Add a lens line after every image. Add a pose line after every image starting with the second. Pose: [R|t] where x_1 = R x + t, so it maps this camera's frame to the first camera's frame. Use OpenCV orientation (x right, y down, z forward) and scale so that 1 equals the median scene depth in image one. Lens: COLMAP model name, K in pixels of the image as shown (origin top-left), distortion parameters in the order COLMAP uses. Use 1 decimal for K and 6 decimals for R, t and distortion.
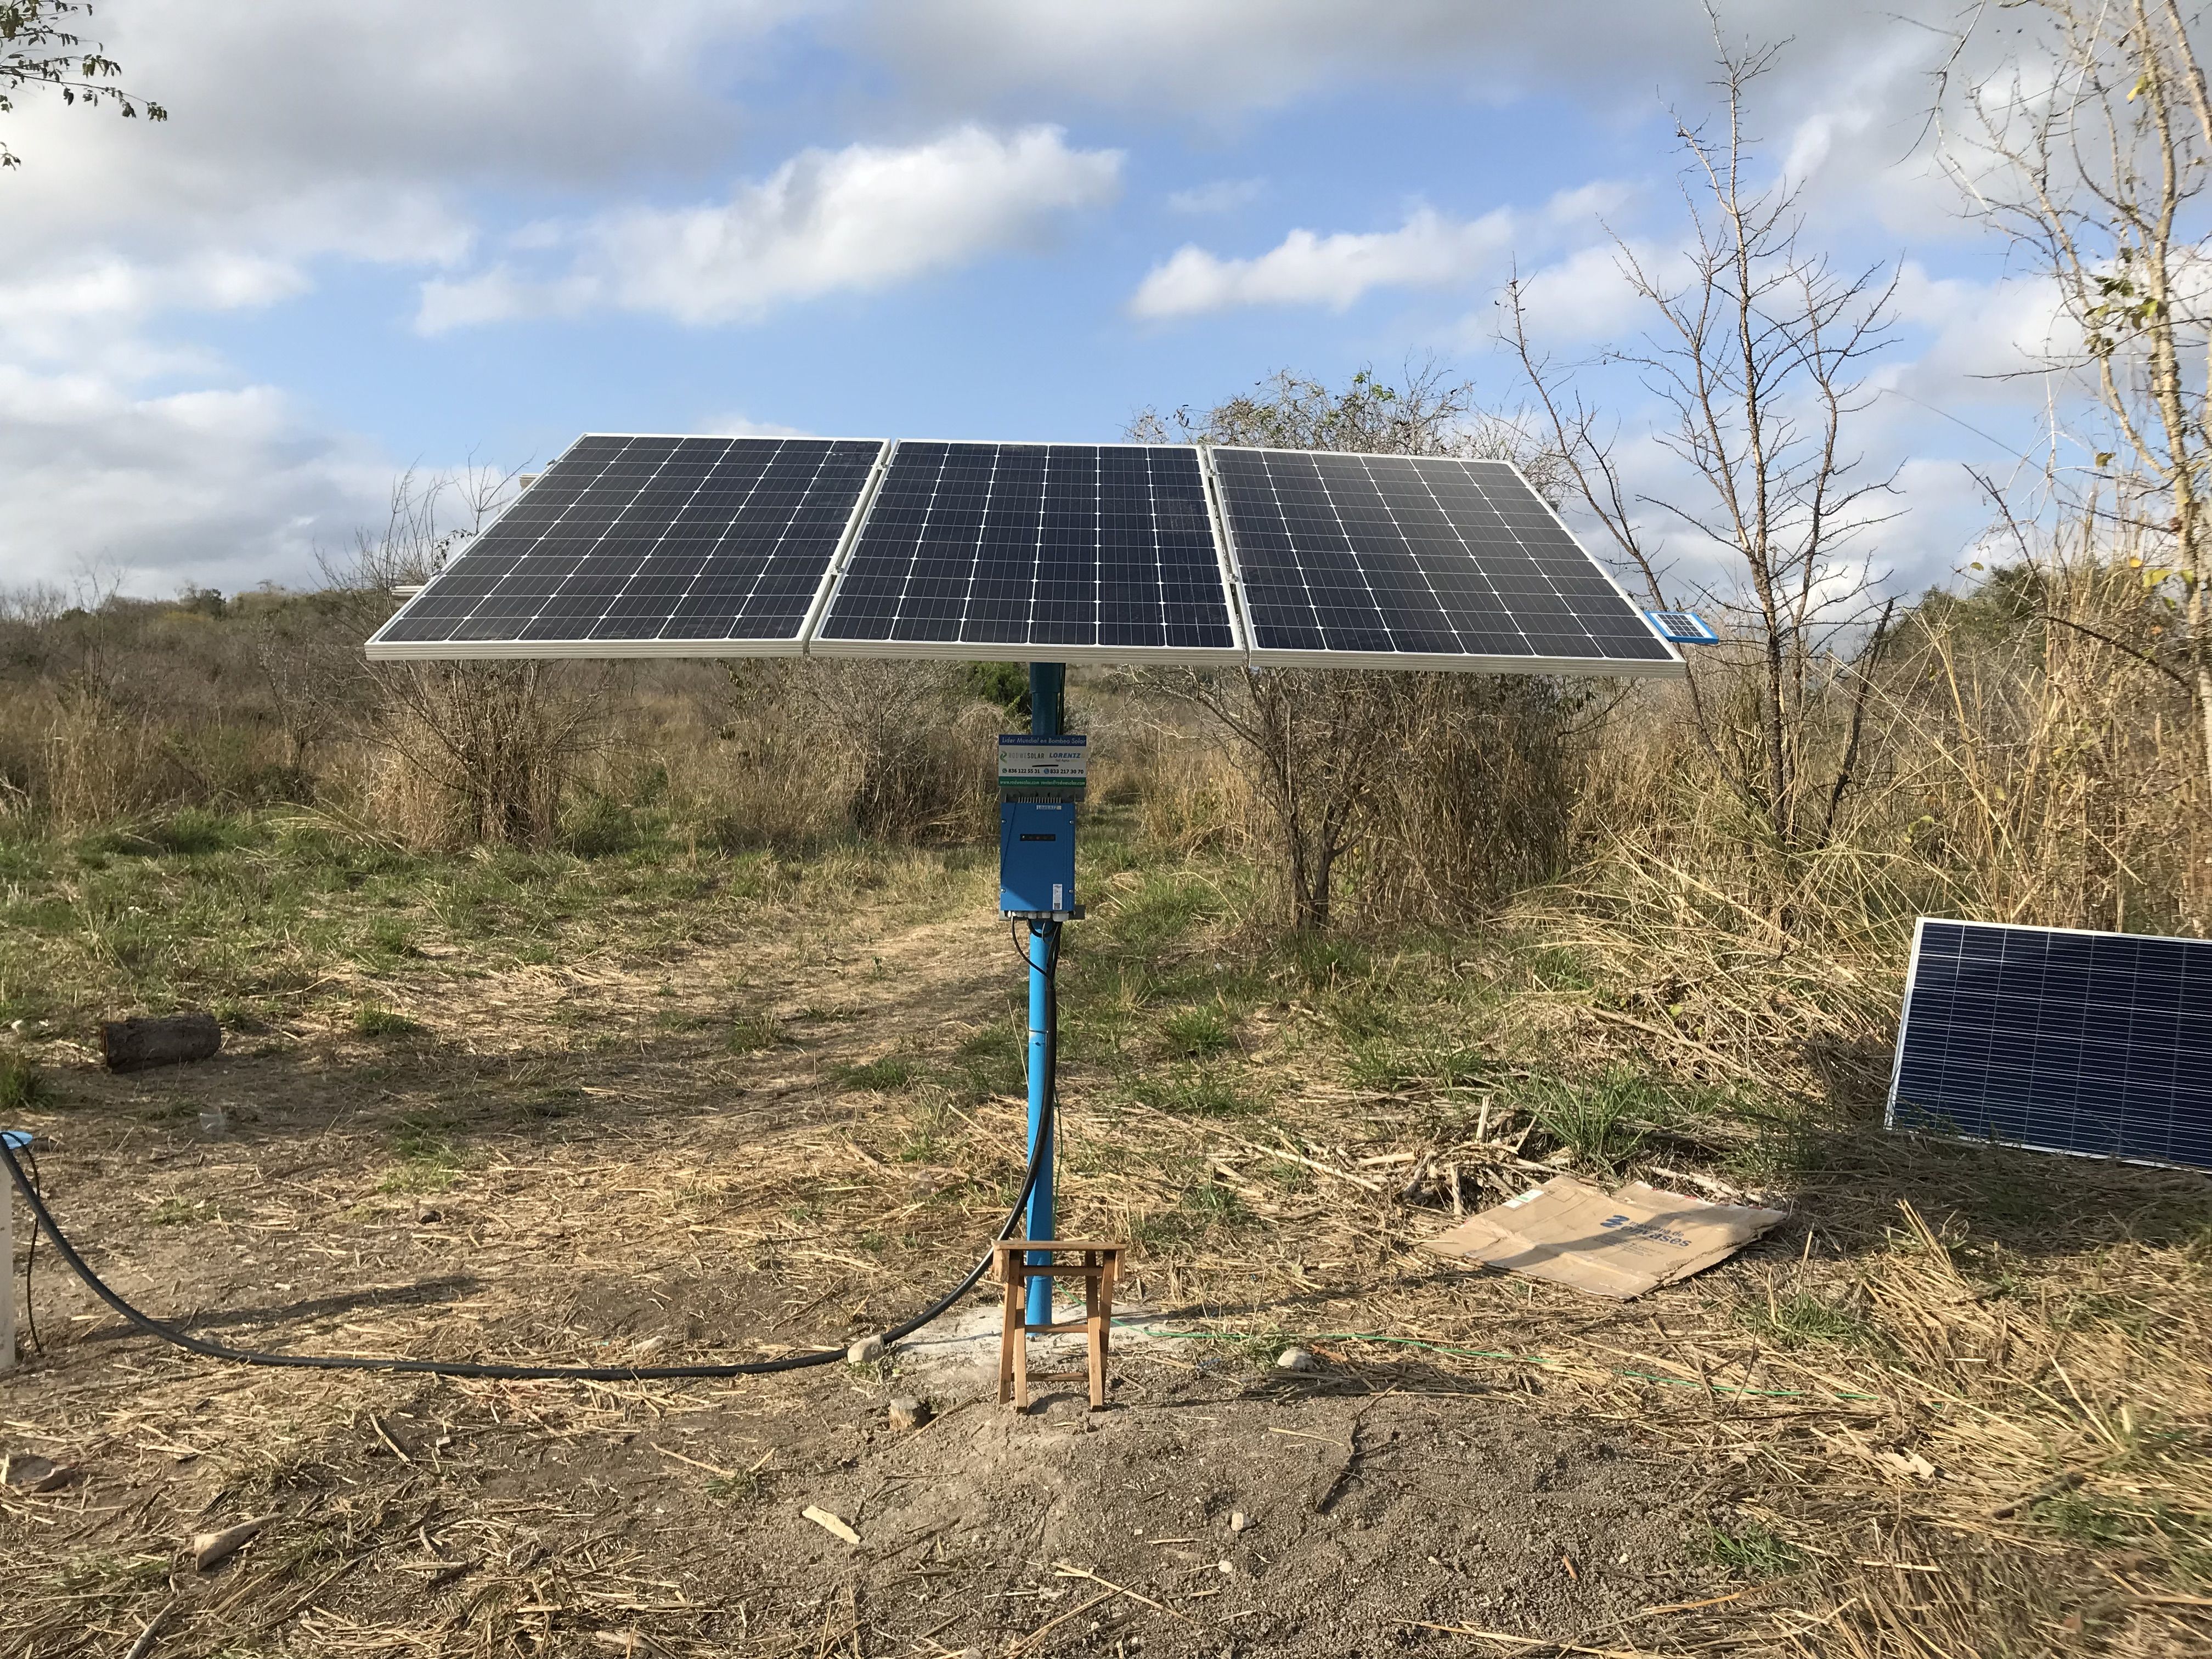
lens RADIAL K [[1830.1, 0, 1106.0], [0, 1830.1, 829.5], [0, 0, 1]] dist [0.255453, -0.690200]
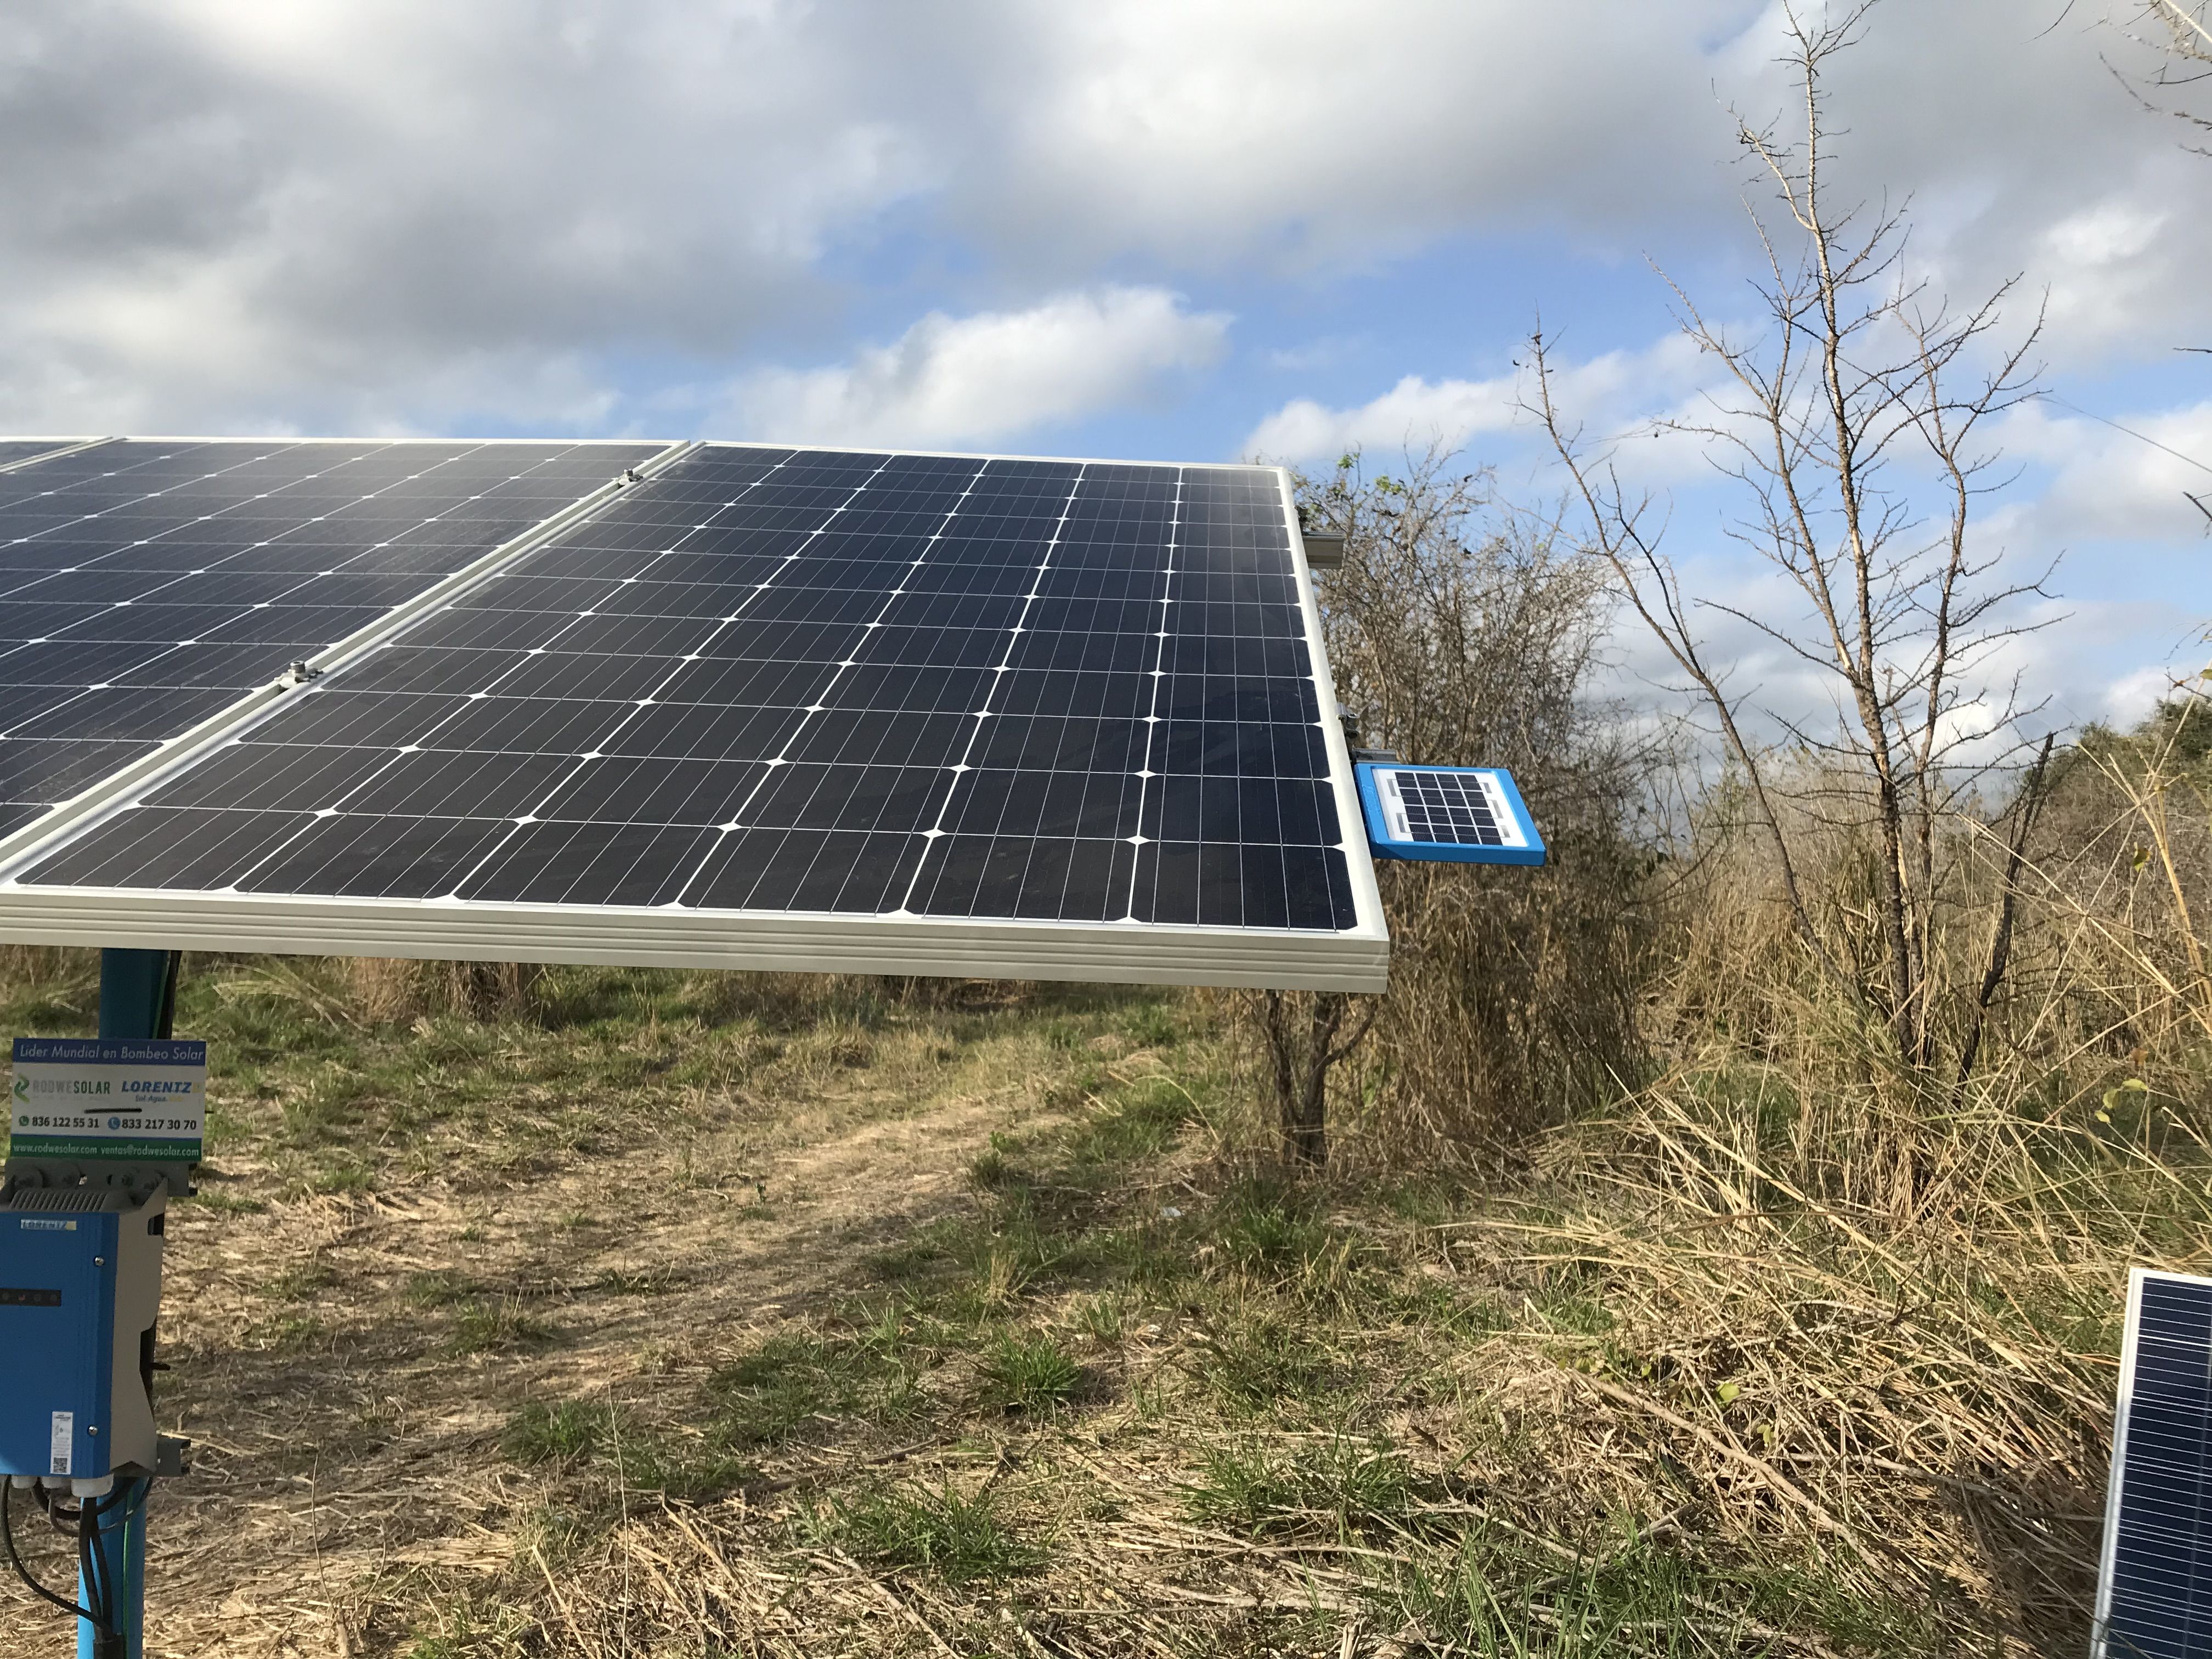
lens RADIAL K [[1777.9, 0, 1068.5], [0, 1777.9, 828.9], [0, 0, 1]] dist [-0.026959, 0.052916]
pose [[0.994530, -0.004092, -0.104372, 0.105587], [-0.003766, 0.997178, -0.074978, -0.031584], [0.104384, 0.074961, 0.991708, 0.267182]]
